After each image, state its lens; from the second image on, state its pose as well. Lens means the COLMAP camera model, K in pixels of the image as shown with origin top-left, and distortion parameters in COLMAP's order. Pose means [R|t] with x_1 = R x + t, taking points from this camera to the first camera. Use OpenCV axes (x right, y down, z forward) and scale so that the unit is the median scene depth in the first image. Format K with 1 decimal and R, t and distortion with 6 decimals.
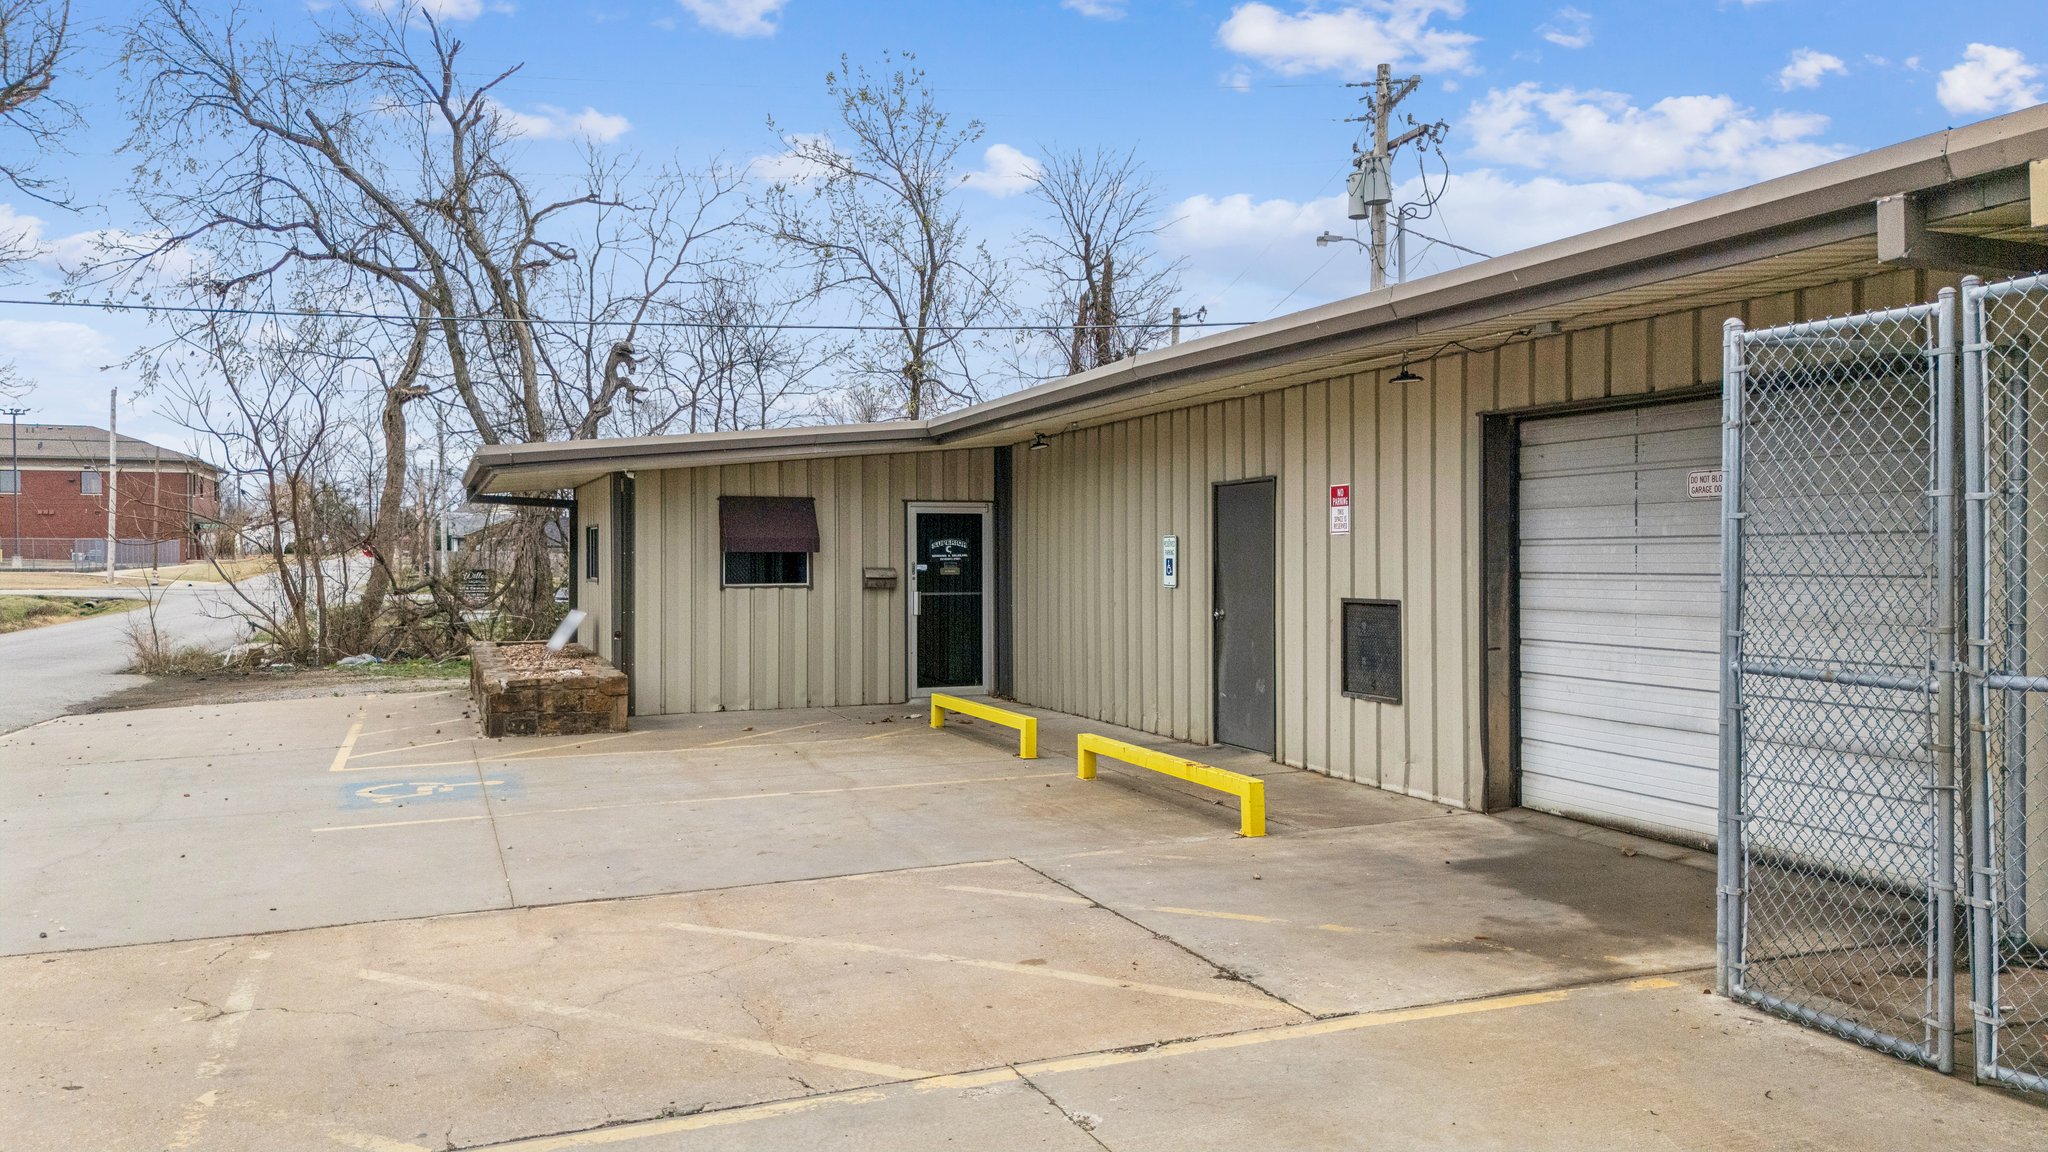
lens RADIAL K [[1506.1, 0, 1016.8], [0, 1506.1, 580.6], [0, 0, 1]] dist [0.073607, -0.070055]
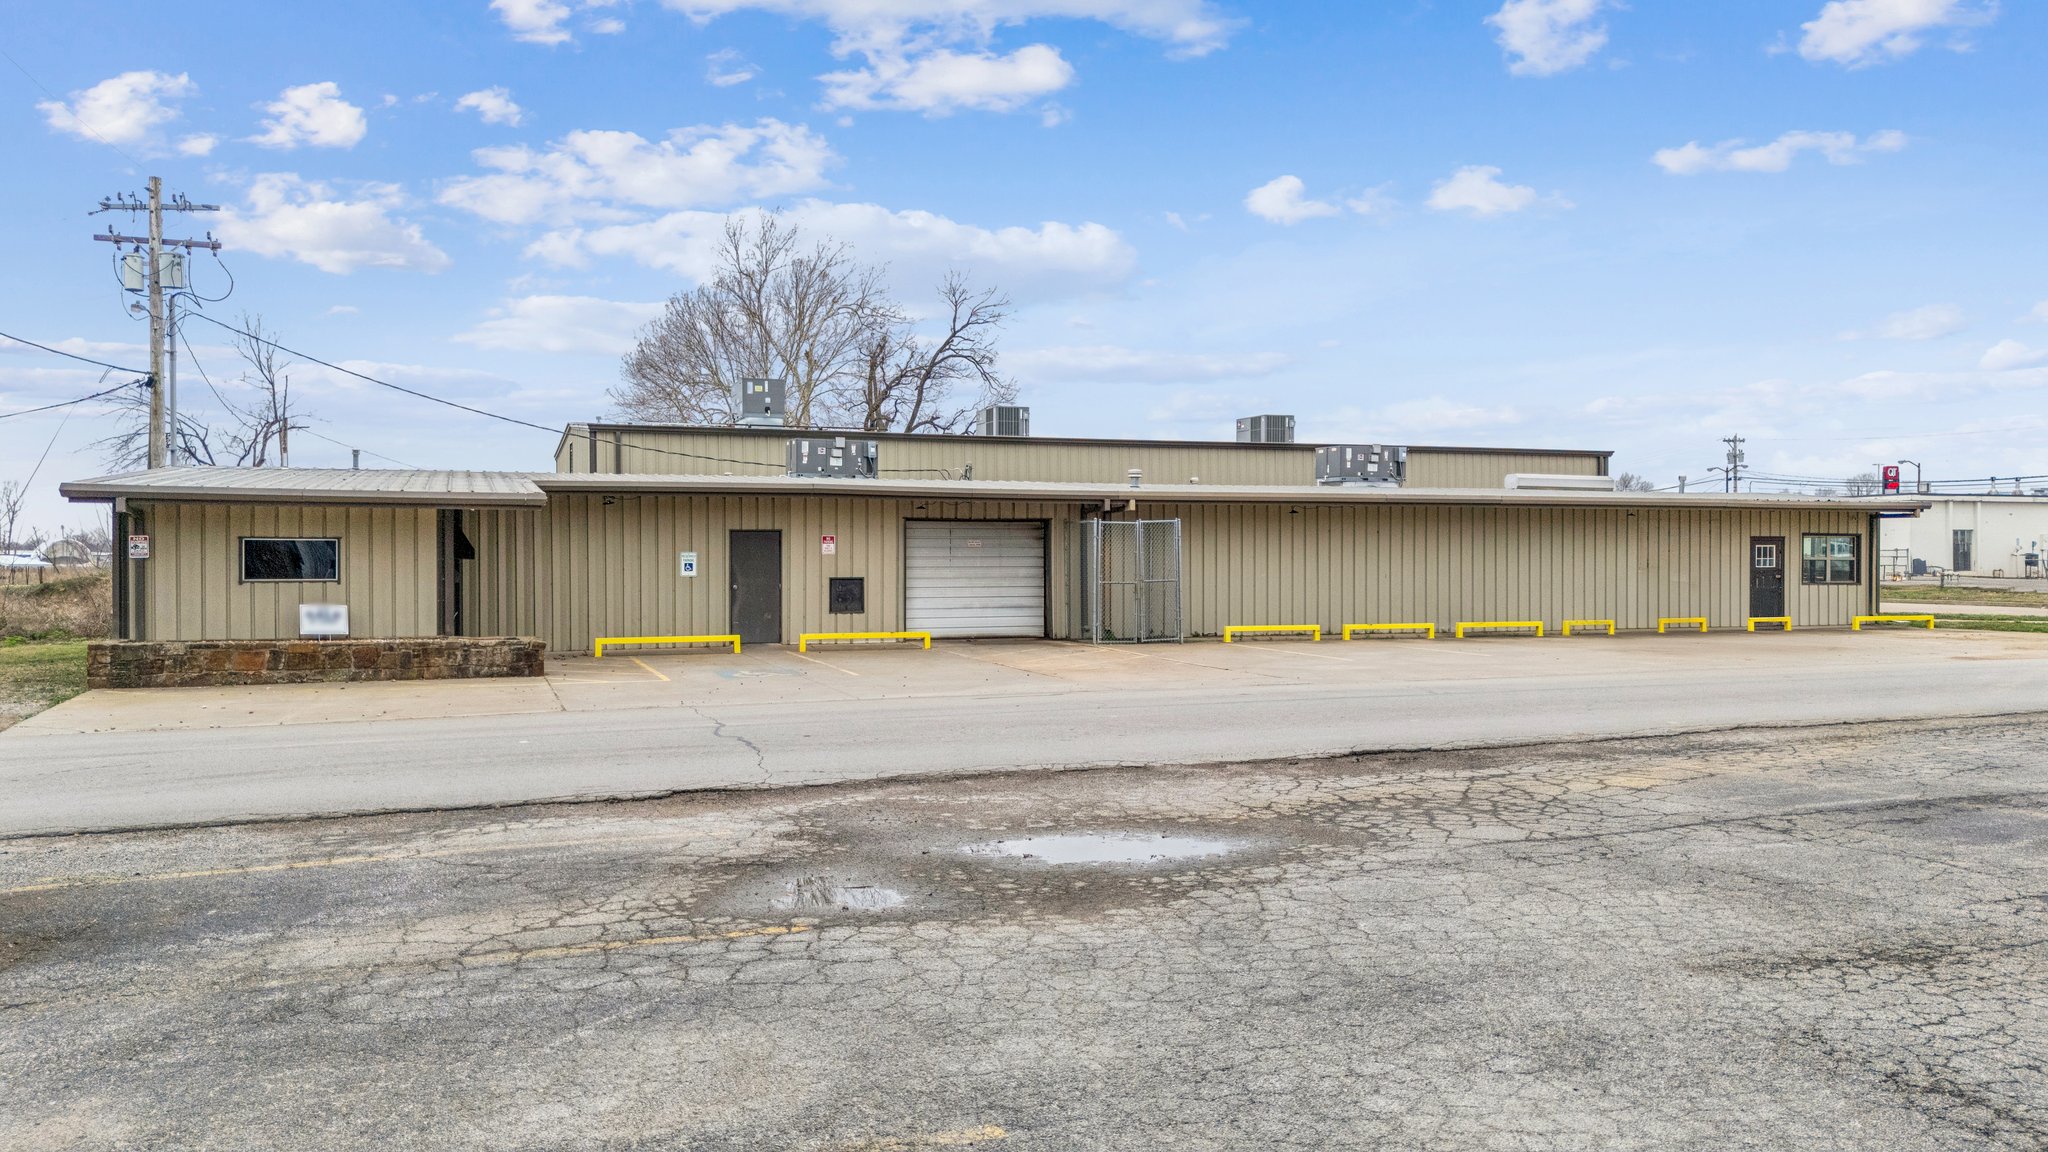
lens RADIAL K [[1506.1, 0, 1016.8], [0, 1506.1, 580.6], [0, 0, 1]] dist [0.073607, -0.070055]
pose [[0.012105, -0.010370, 0.999873, -2.066041], [0.016628, 0.999810, 0.010168, -0.003876], [-0.999788, 0.016503, 0.012275, 0.522762]]
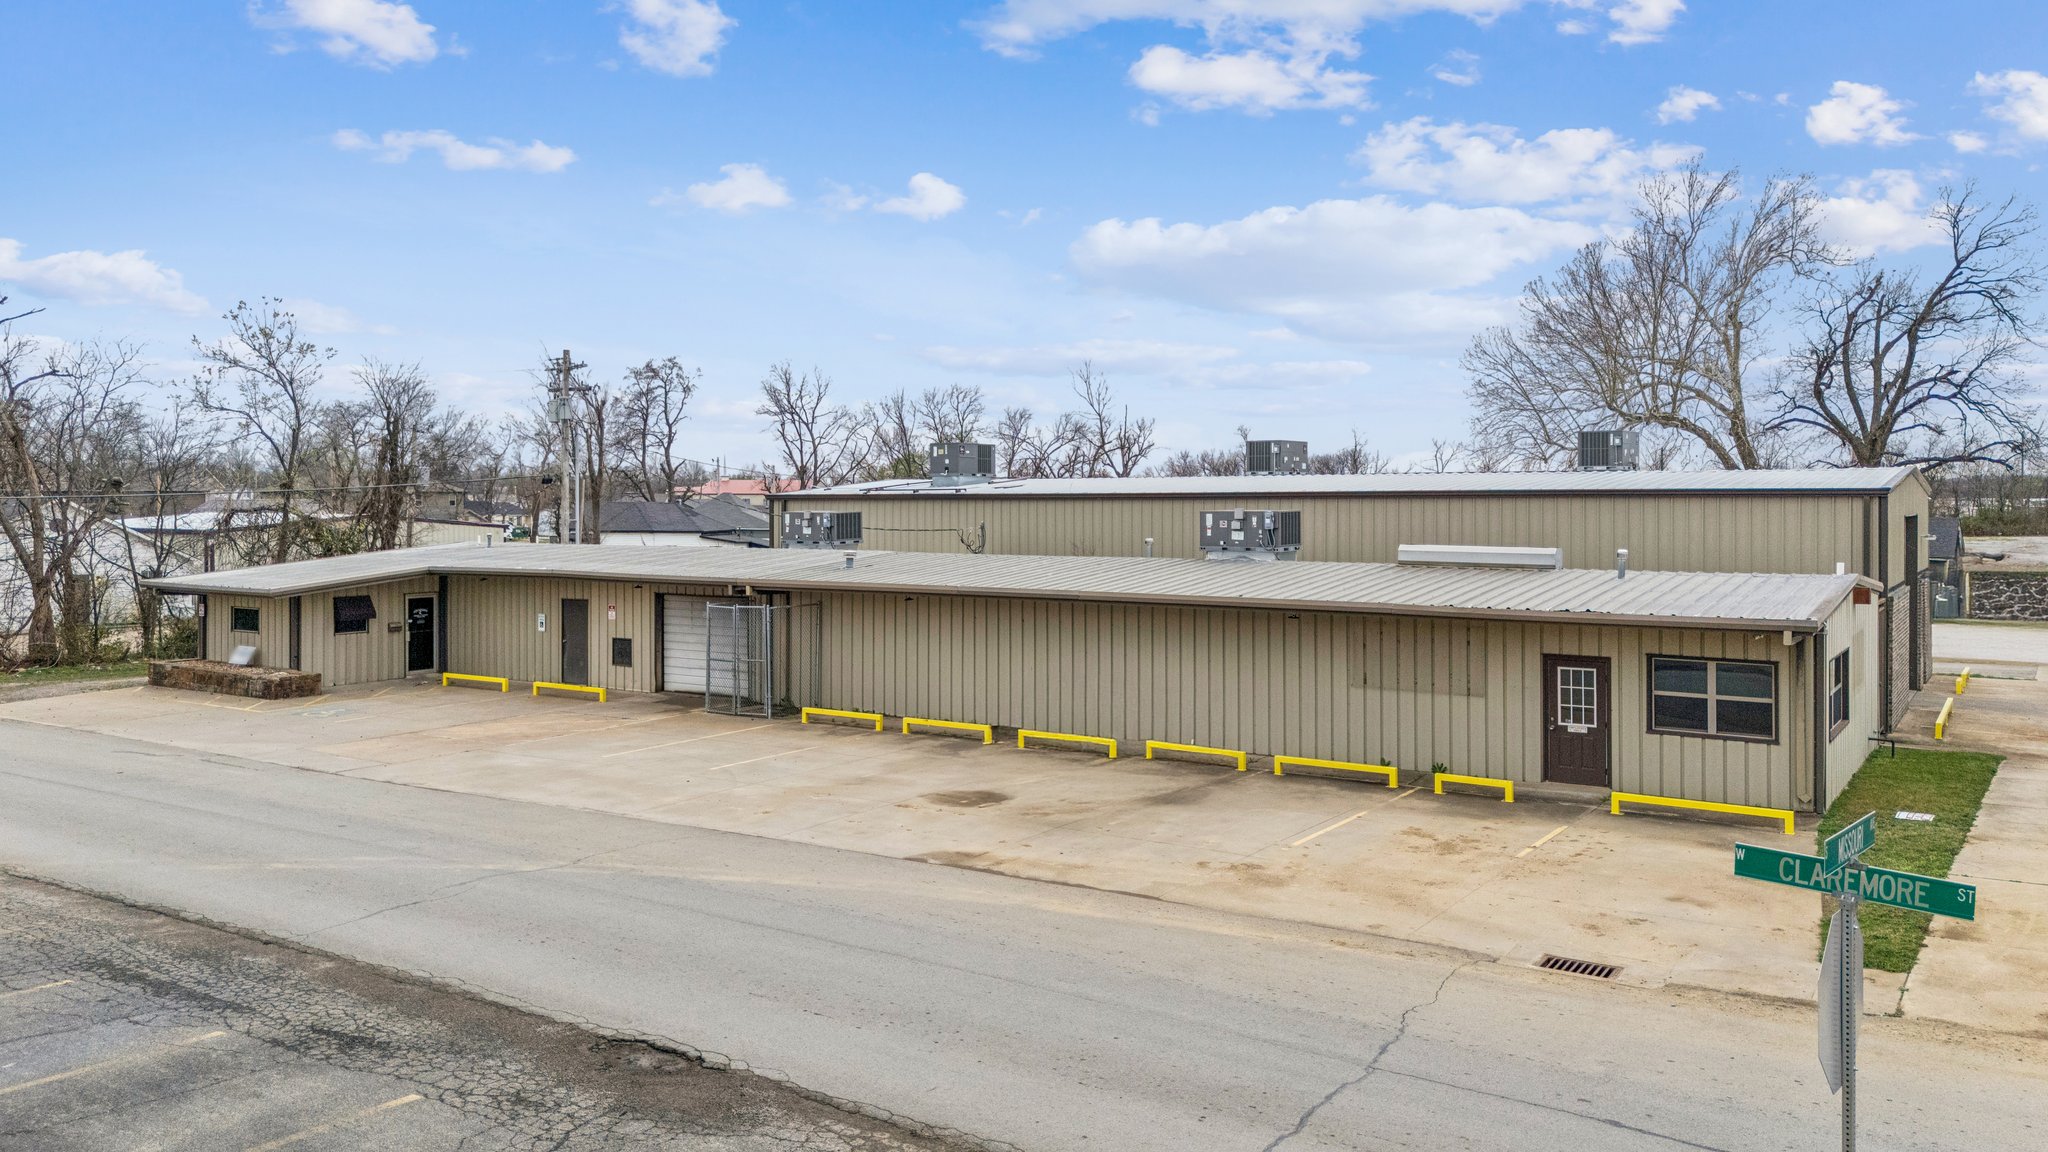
lens RADIAL K [[1528.5, 0, 1013.8], [0, 1528.5, 511.6], [0, 0, 1]] dist [0.068731, -0.059598]
pose [[0.823462, 0.000824, 0.567371, -0.866467], [0.005516, 0.999940, -0.009458, -0.201253], [-0.567345, 0.010918, 0.823408, -2.055358]]
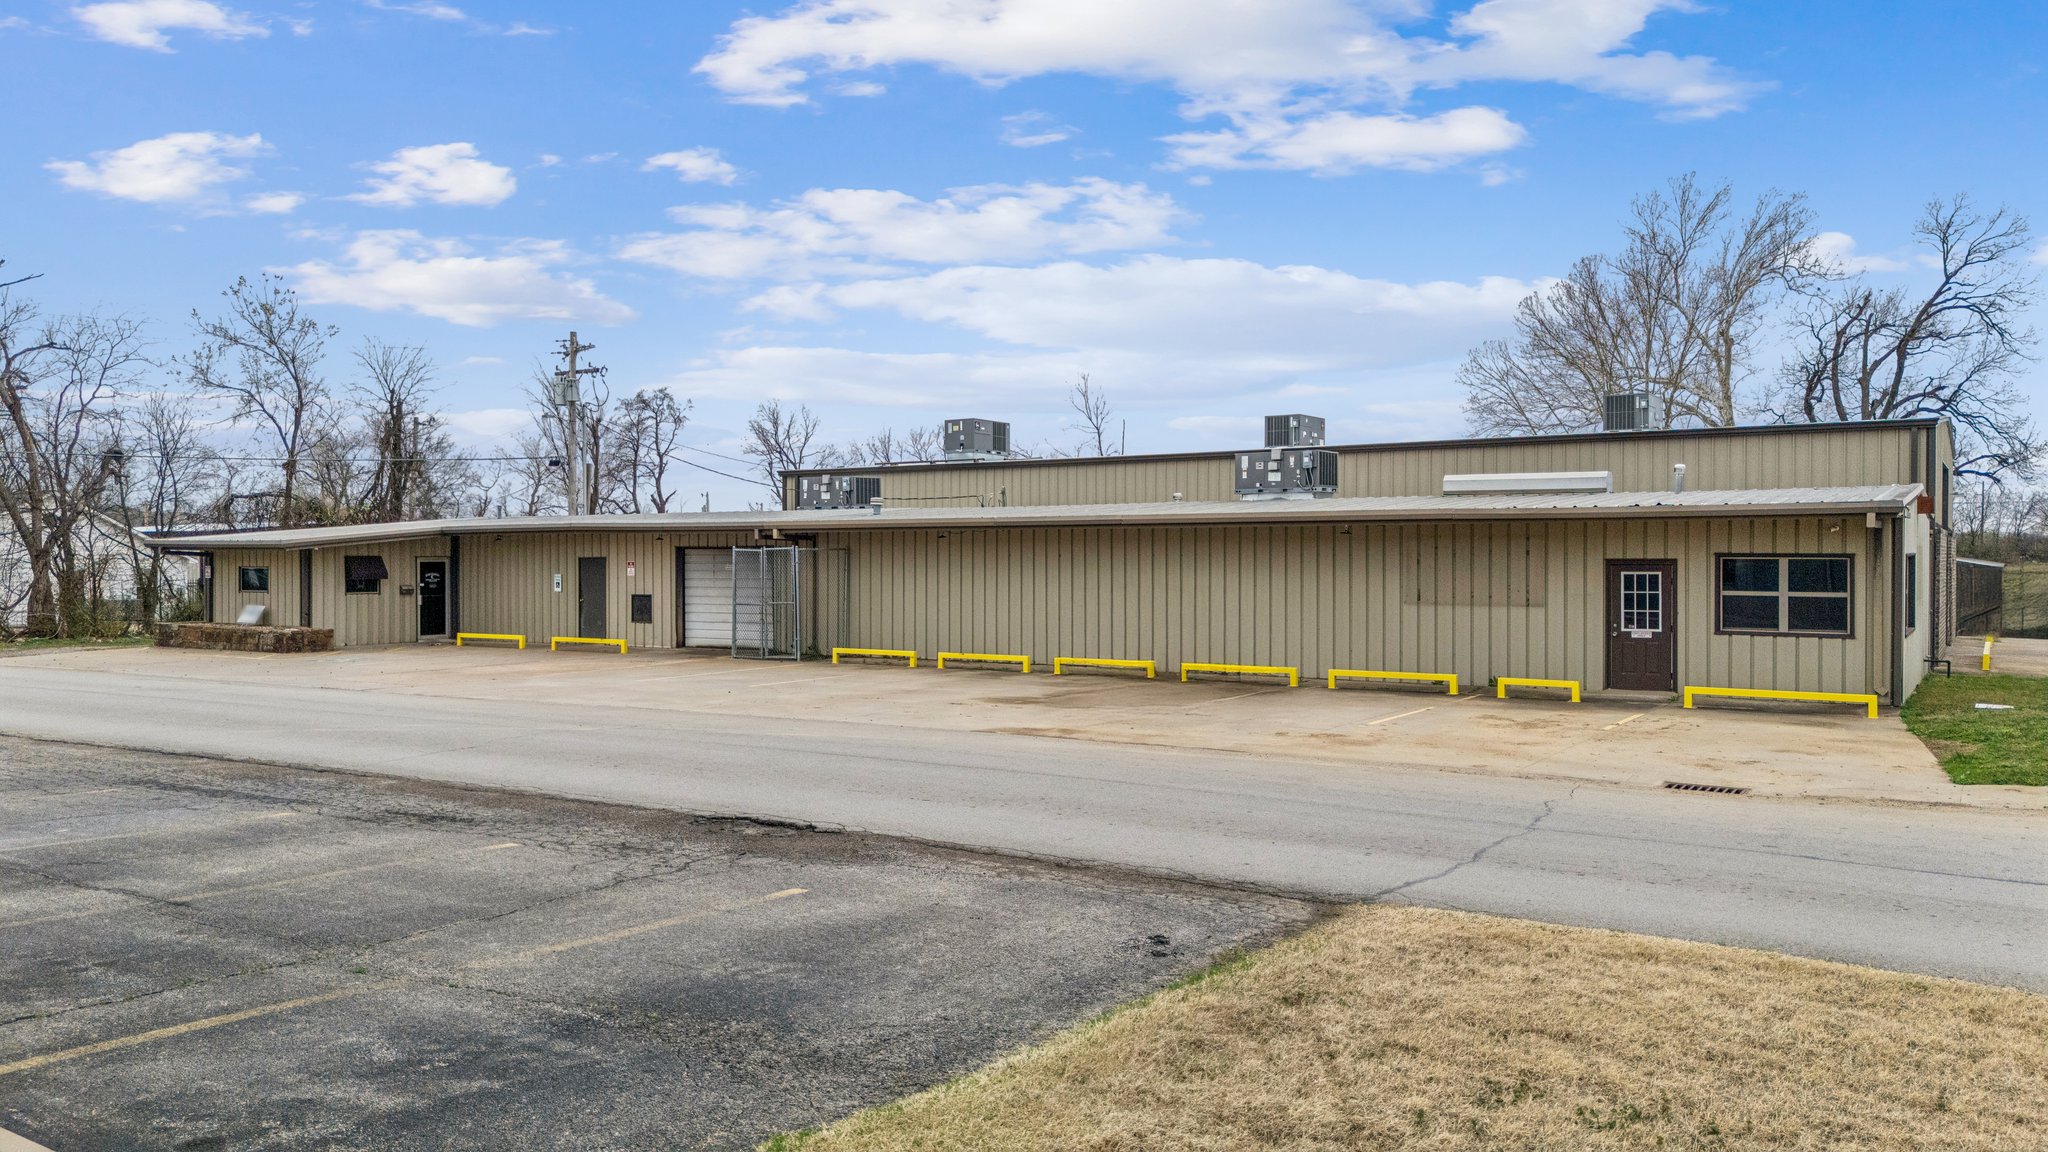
lens RADIAL K [[1506.1, 0, 1016.8], [0, 1506.1, 580.6], [0, 0, 1]] dist [0.073607, -0.070055]
pose [[0.813751, -0.002780, 0.581208, -0.896080], [0.004735, 0.999987, -0.001846, -0.008018], [-0.581195, 0.004254, 0.813753, -1.934114]]
